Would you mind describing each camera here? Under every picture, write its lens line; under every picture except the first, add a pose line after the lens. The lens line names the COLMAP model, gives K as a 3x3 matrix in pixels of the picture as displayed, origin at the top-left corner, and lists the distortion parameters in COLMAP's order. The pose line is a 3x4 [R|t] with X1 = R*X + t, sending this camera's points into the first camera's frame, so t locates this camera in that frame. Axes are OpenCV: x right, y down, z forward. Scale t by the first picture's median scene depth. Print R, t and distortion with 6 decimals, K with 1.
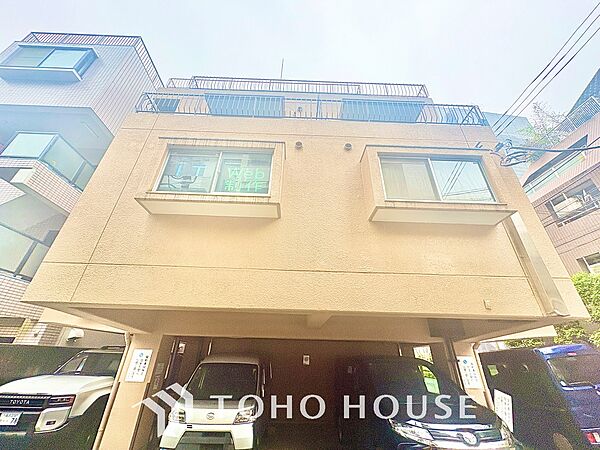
lens RADIAL K [[237.6, 0, 300.3], [0, 237.6, 226.0], [0, 0, 1]] dist [-0.000628, 0.000376]
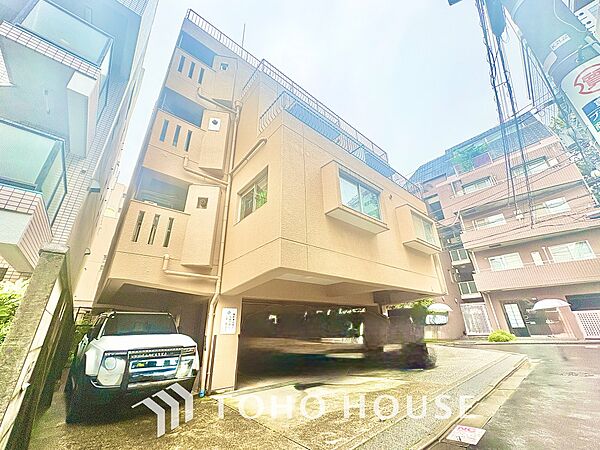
lens RADIAL K [[237.6, 0, 300.3], [0, 237.6, 226.0], [0, 0, 1]] dist [-0.000628, 0.000376]
pose [[0.784417, 0.207133, 0.584624, -1.156738], [-0.262596, 0.964849, 0.010490, 0.030440], [-0.561901, -0.161748, 0.811236, -0.067645]]
